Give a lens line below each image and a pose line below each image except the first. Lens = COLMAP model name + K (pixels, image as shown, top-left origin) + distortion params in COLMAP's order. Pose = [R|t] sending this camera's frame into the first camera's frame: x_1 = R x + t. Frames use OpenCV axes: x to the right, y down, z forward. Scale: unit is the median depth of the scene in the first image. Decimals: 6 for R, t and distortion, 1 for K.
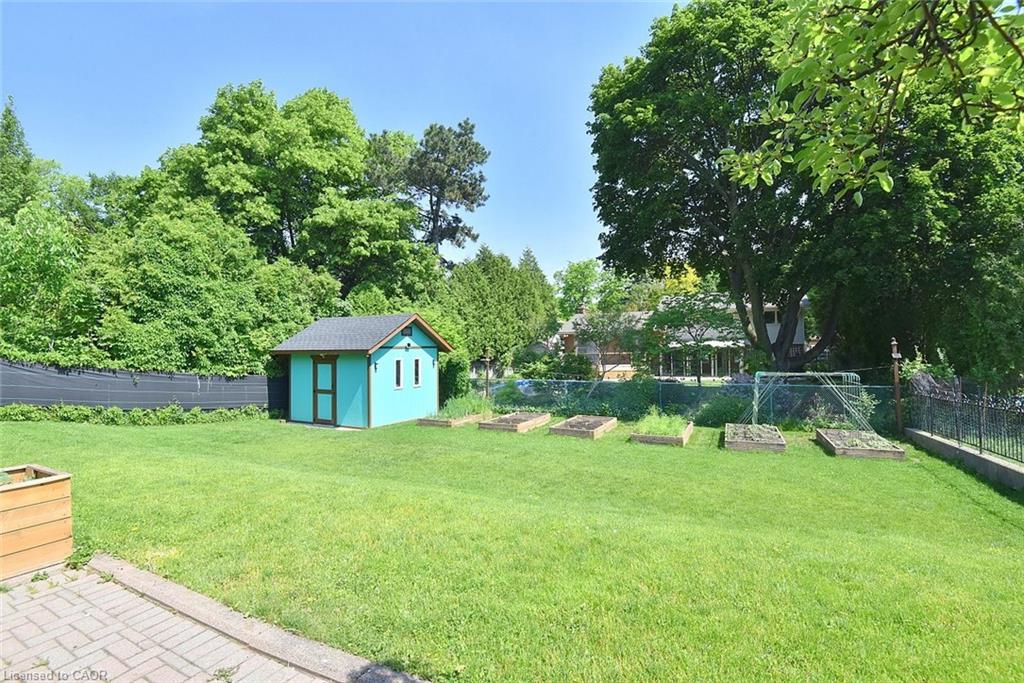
lens RADIAL K [[474.0, 0, 512.0], [0, 474.0, 341.5], [0, 0, 1]] dist [-0.003377, -0.000435]
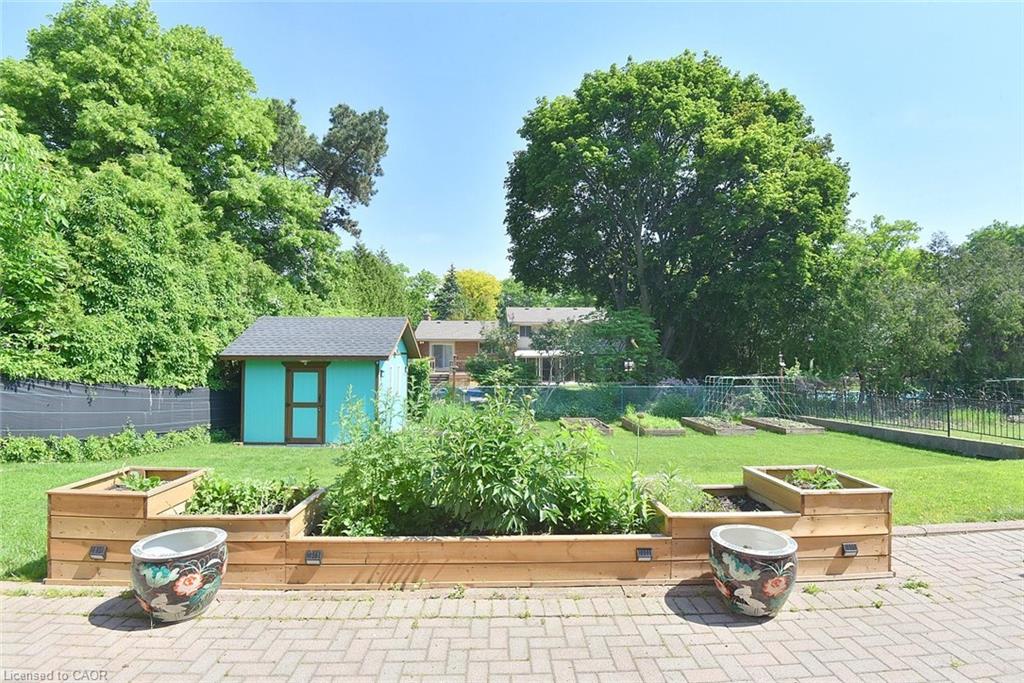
lens RADIAL K [[481.8, 0, 512.0], [0, 481.8, 341.5], [0, 0, 1]] dist [-0.002099, -0.001041]
pose [[0.890535, 0.024171, 0.454272, -0.468762], [-0.017943, 0.999677, -0.018016, 0.001770], [-0.454560, 0.007893, 0.890681, 0.070797]]
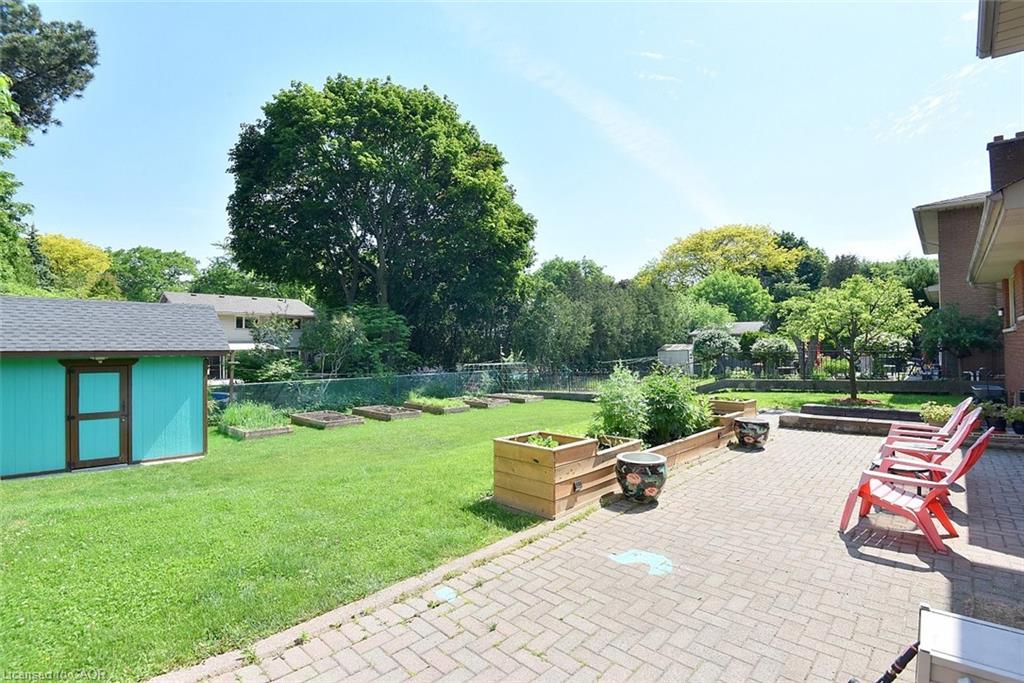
lens RADIAL K [[481.8, 0, 512.0], [0, 481.8, 341.5], [0, 0, 1]] dist [-0.002099, -0.001041]
pose [[0.339580, 0.019959, 0.940366, -0.837545], [-0.013868, 0.999772, -0.016212, 0.007632], [-0.940475, -0.007536, 0.339779, 0.253933]]
